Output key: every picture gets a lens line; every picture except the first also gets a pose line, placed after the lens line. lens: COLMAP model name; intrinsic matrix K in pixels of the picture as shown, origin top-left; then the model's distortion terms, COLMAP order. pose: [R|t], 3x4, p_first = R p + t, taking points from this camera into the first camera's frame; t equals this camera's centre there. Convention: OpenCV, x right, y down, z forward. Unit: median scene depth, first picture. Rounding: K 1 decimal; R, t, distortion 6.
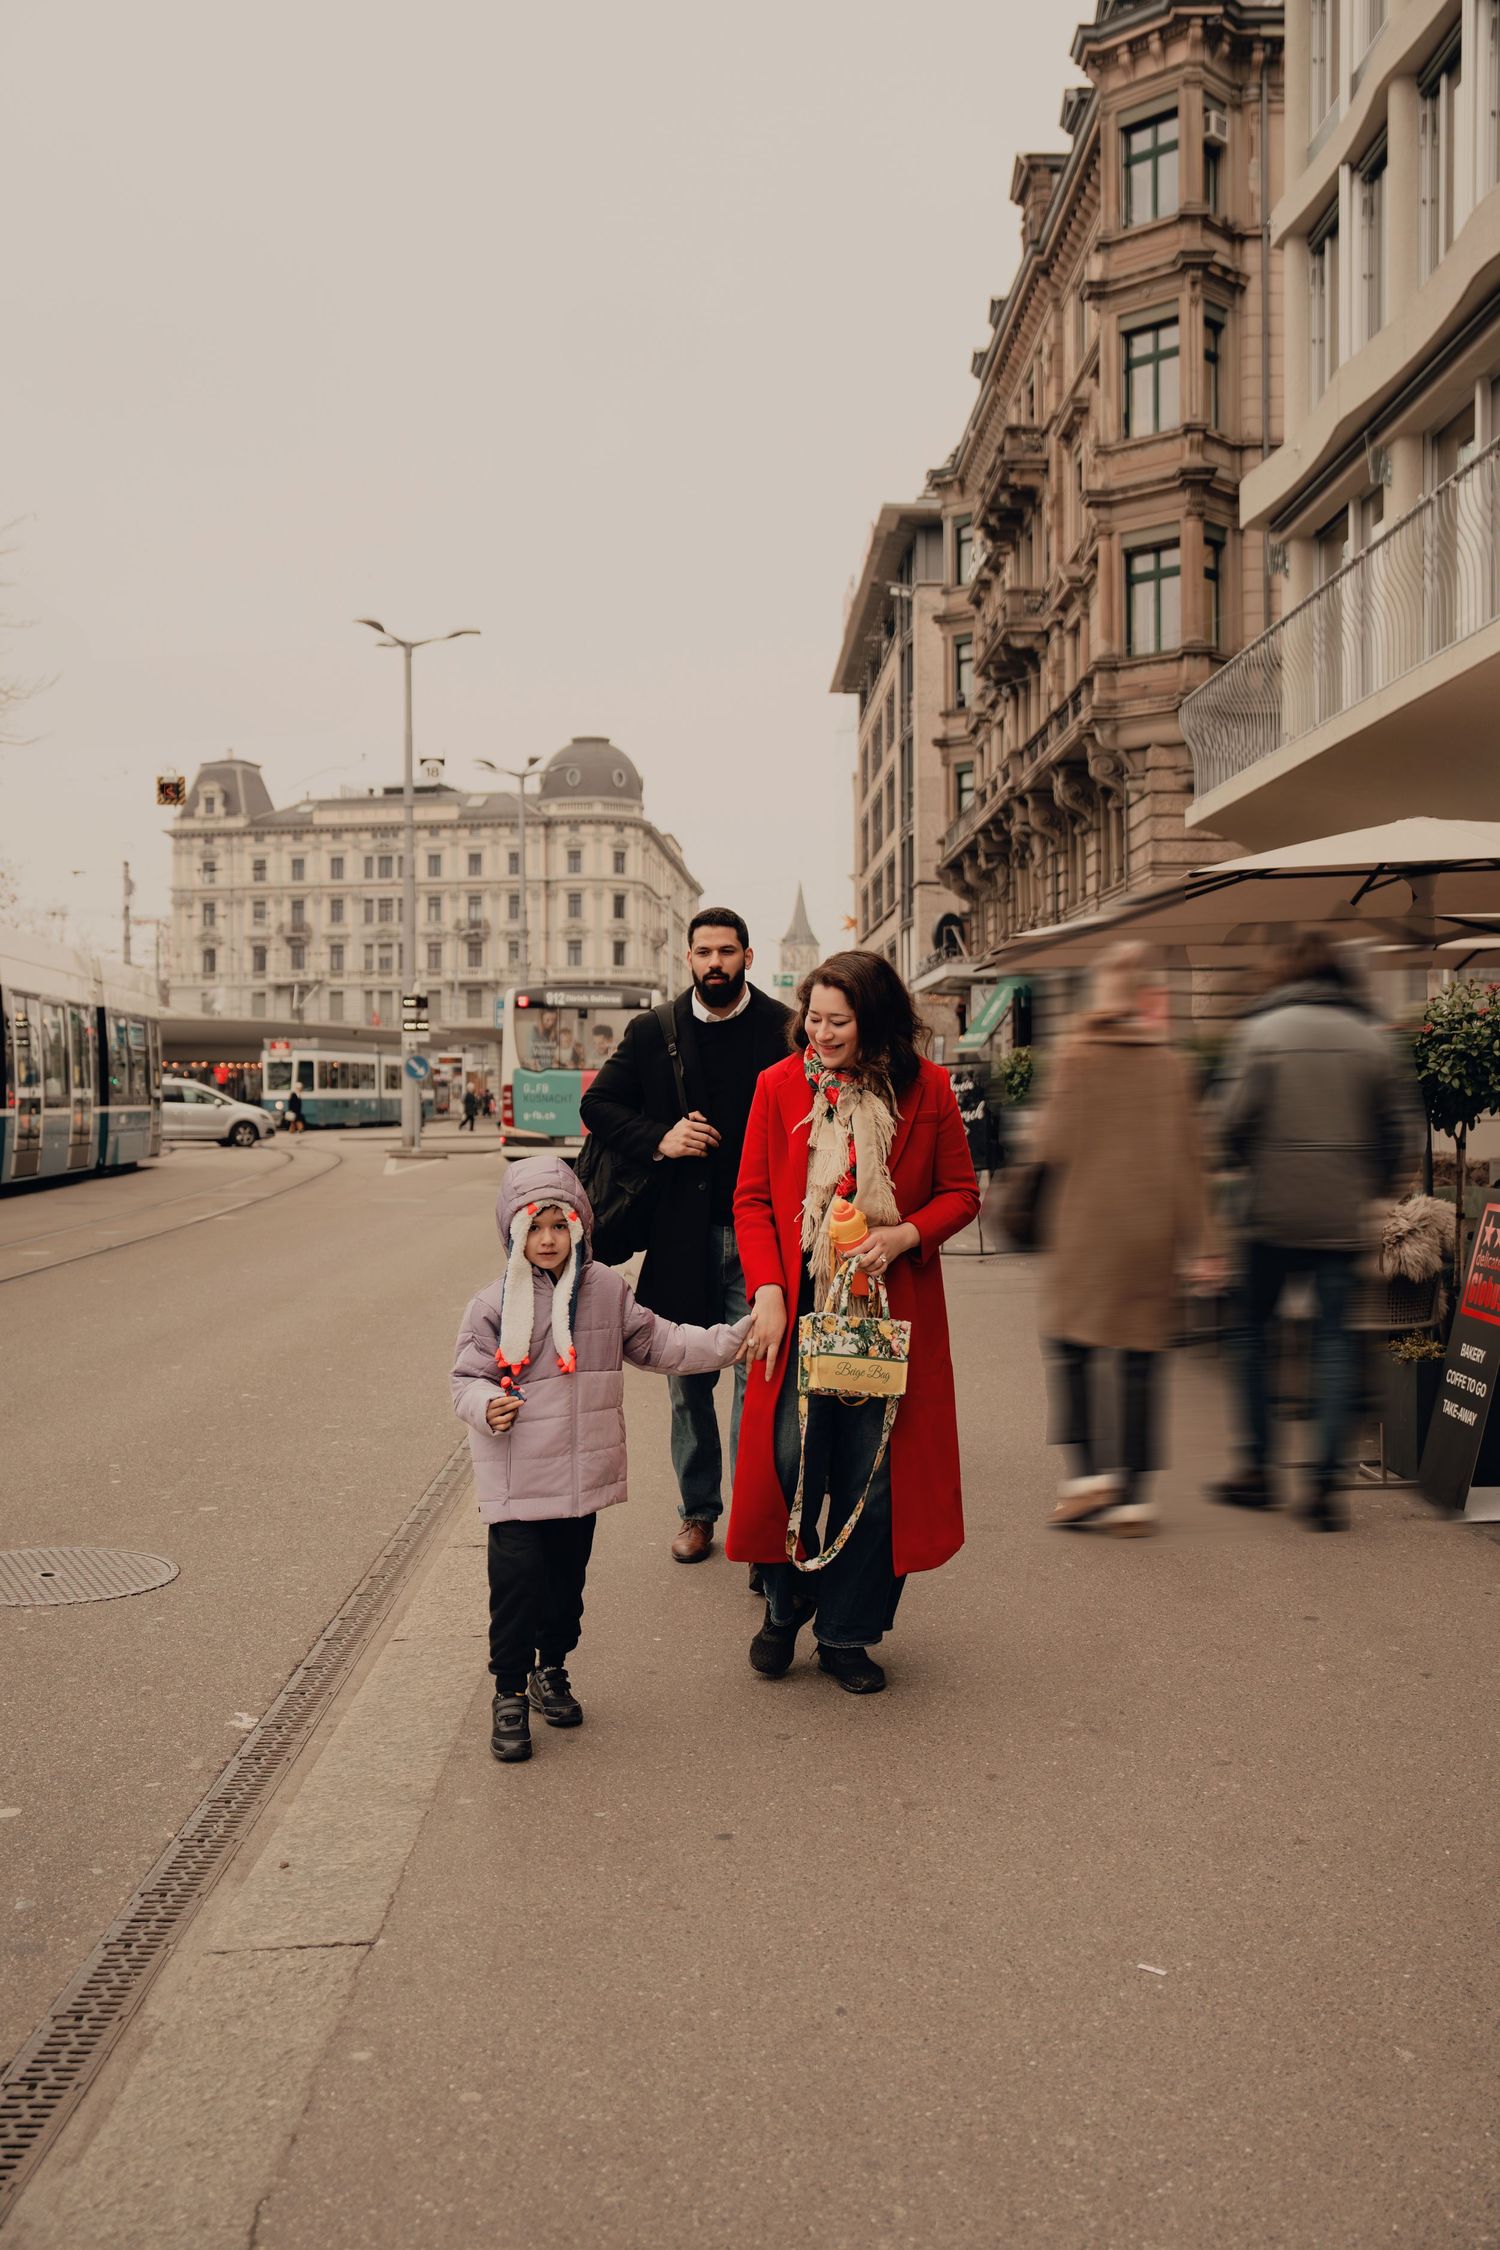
lens RADIAL K [[2051.4, 0, 756.7], [0, 2051.4, 1099.3], [0, 0, 1]] dist [-0.058120, 0.173564]
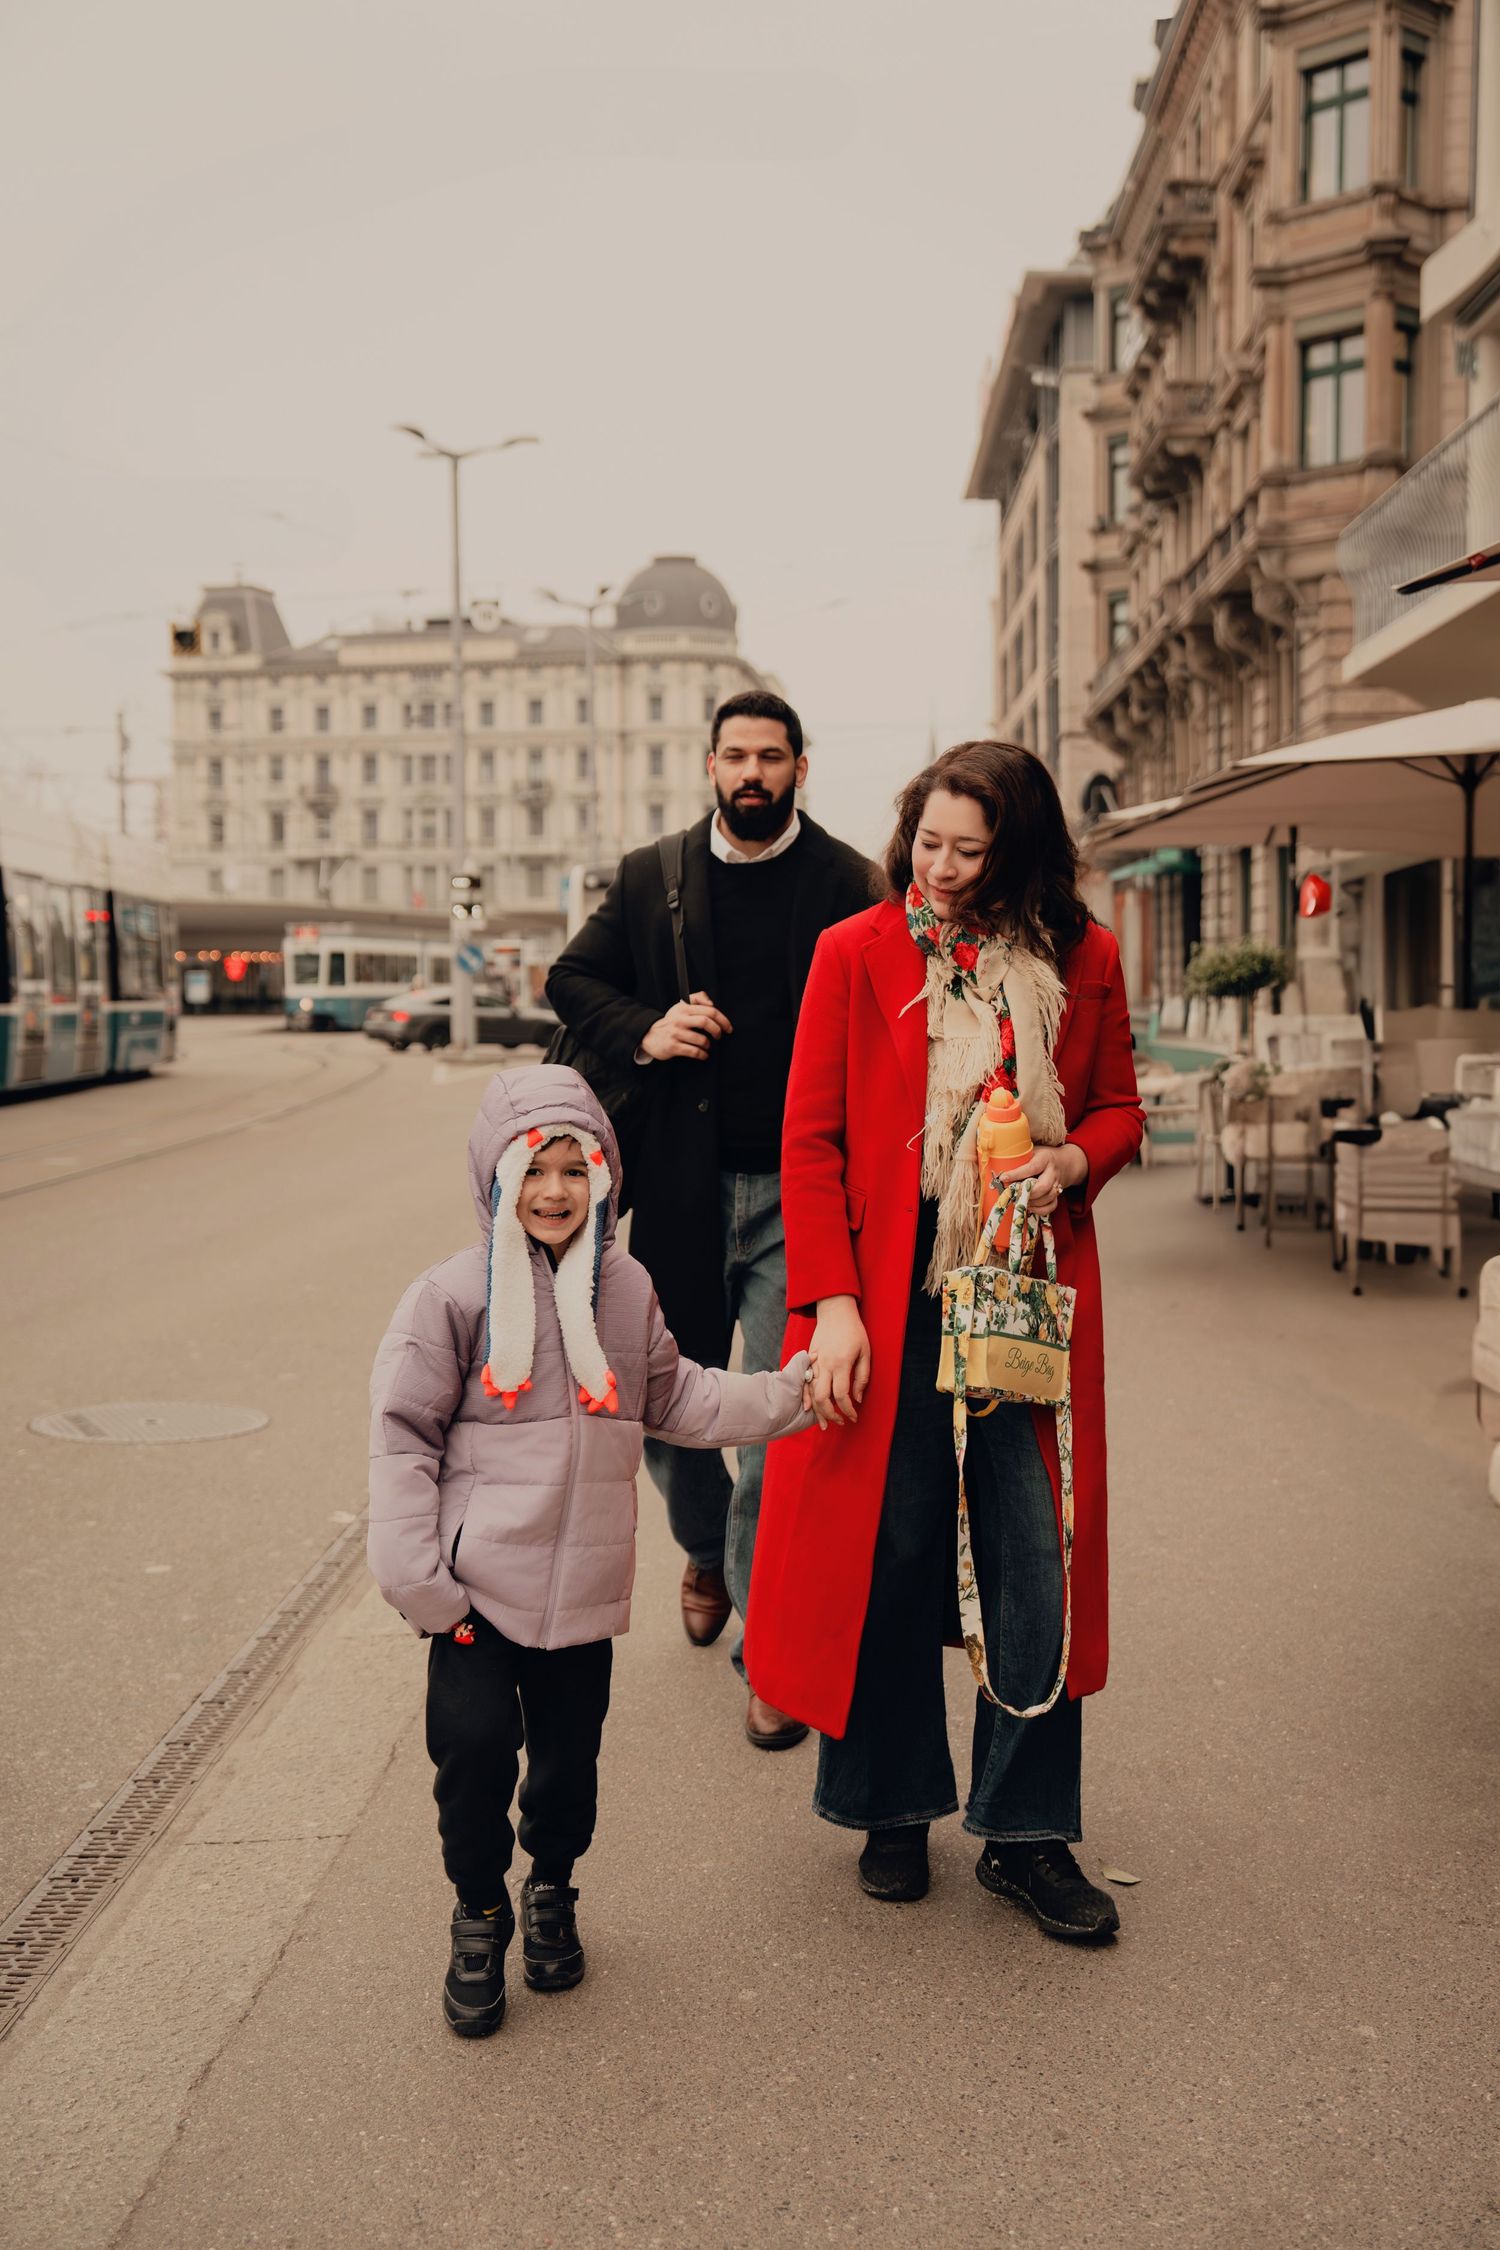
lens RADIAL K [[2736.4, 0, 750.0], [0, 2736.4, 1125.0], [0, 0, 1]] dist [0.031603, 0.203696]
pose [[0.998261, 0.001279, -0.058937, 0.019702], [0.001397, 0.998970, 0.045347, 0.002360], [0.058935, -0.045351, 0.997231, -0.145684]]
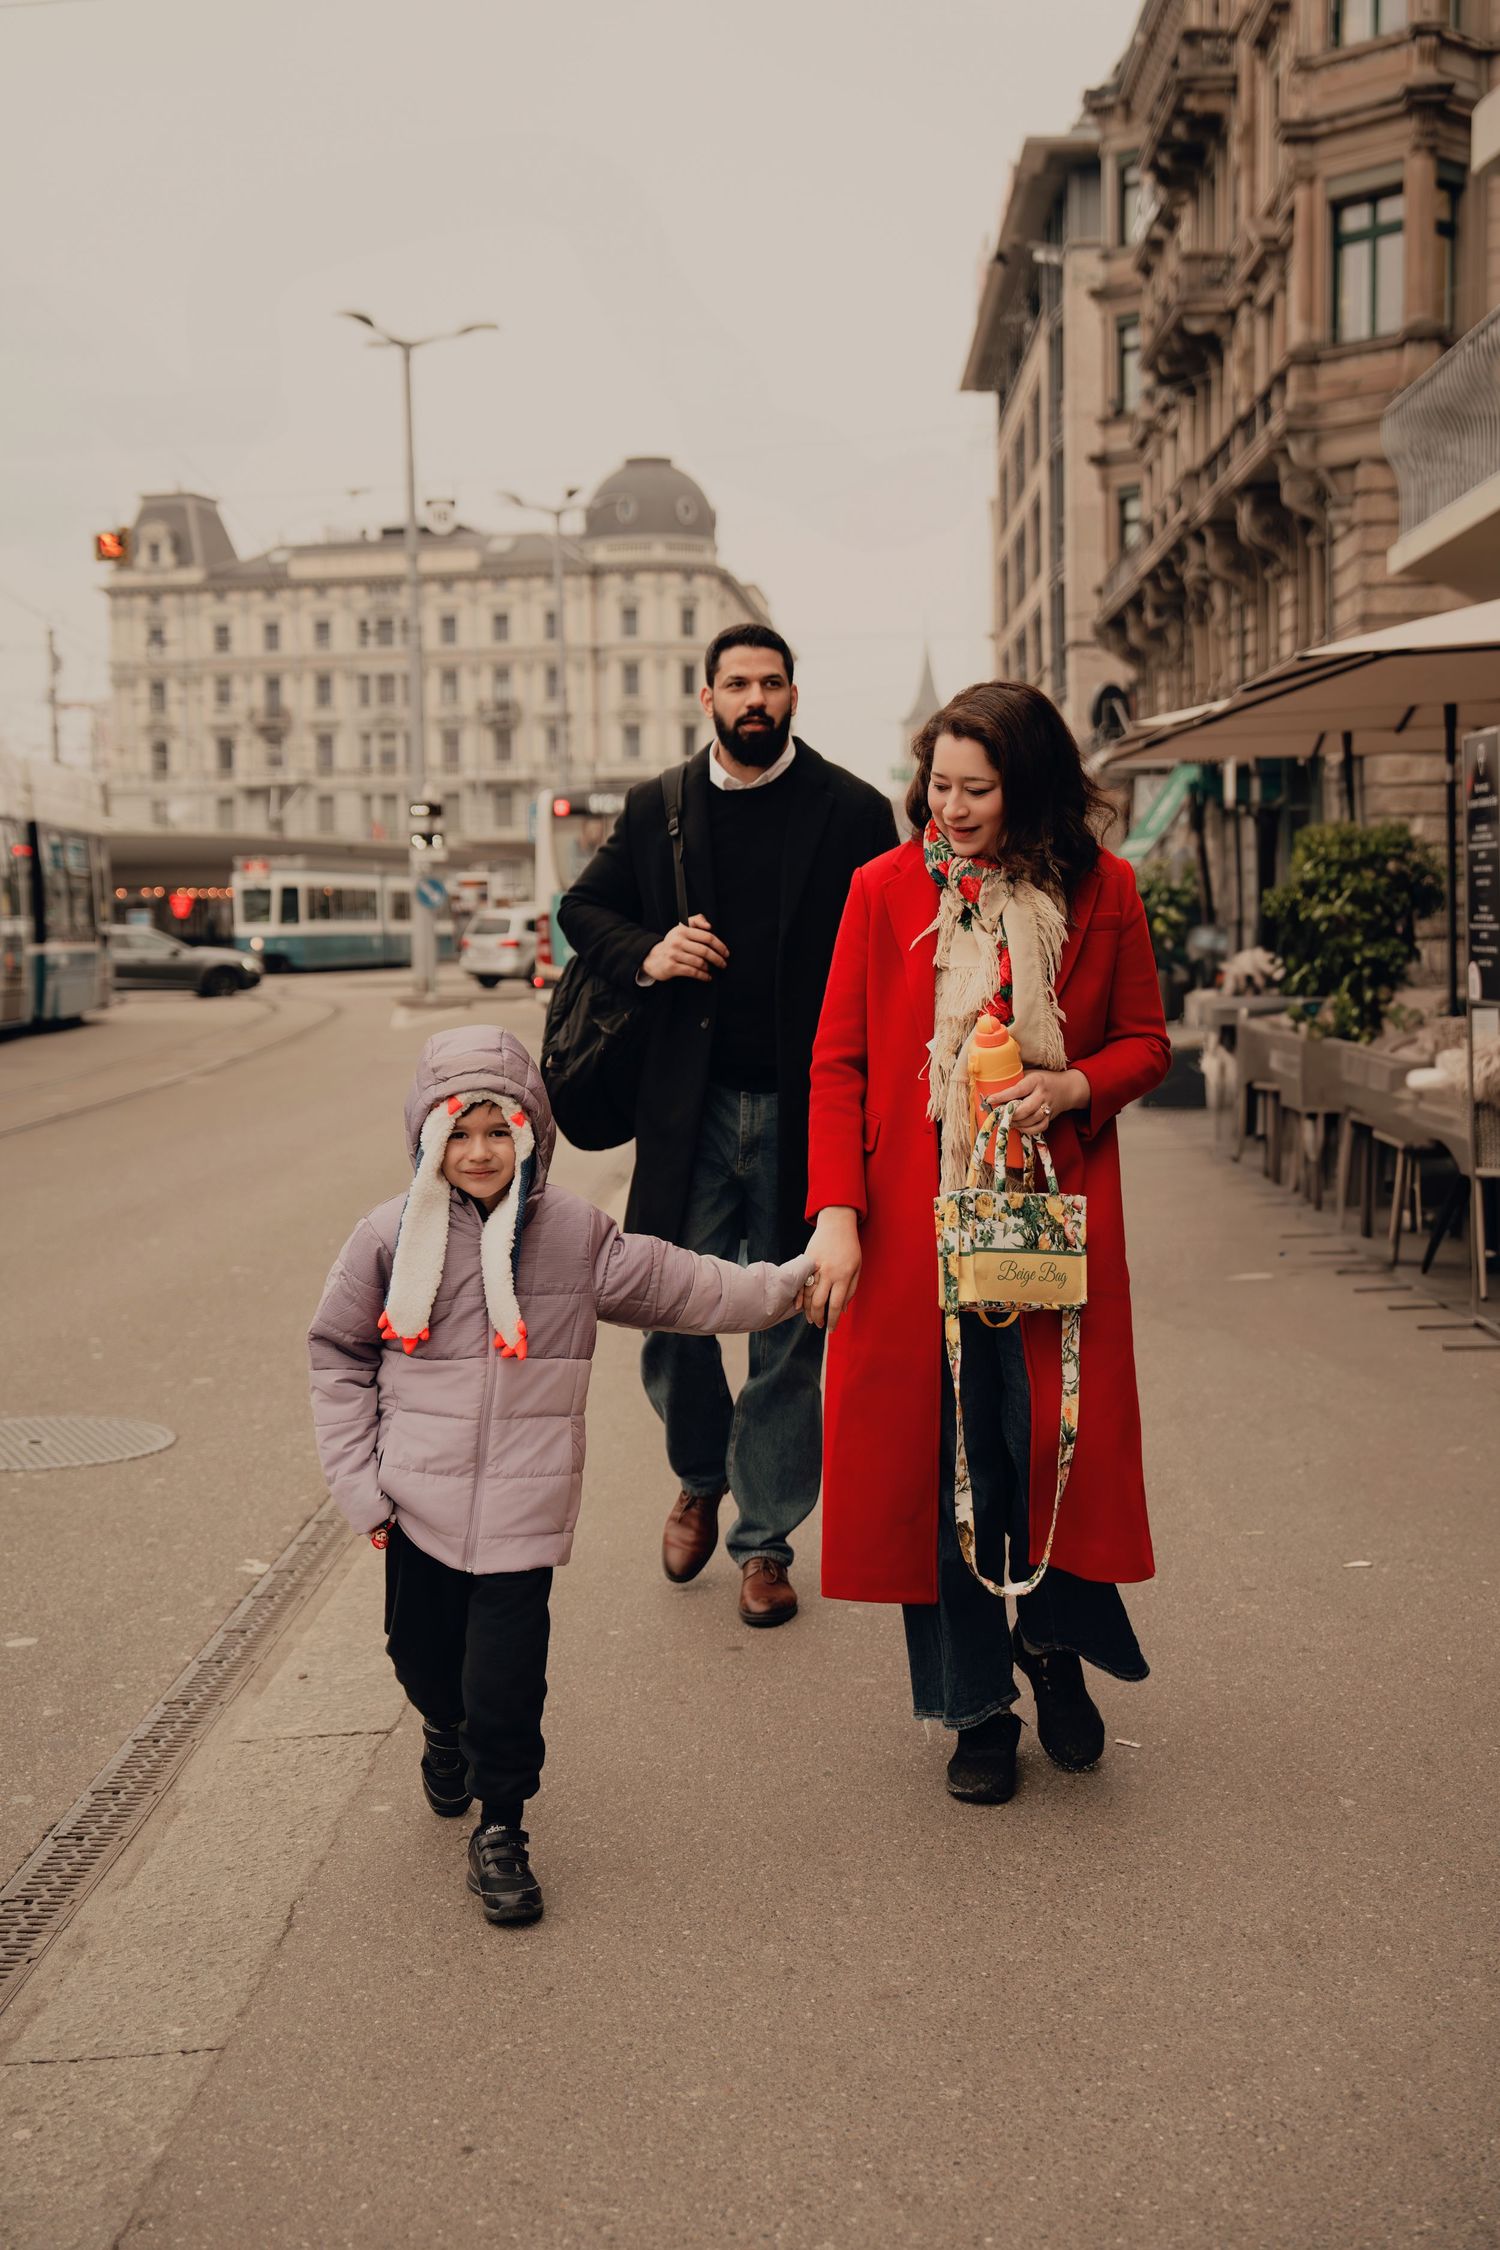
lens RADIAL K [[2802.0, 0, 757.5], [0, 2802.0, 1097.1], [0, 0, 1]] dist [0.074519, 0.120287]
pose [[0.998667, -0.008878, -0.050845, 0.015264], [0.011840, 0.998231, 0.058257, 0.001659], [0.050238, -0.058782, 0.997006, -0.082267]]
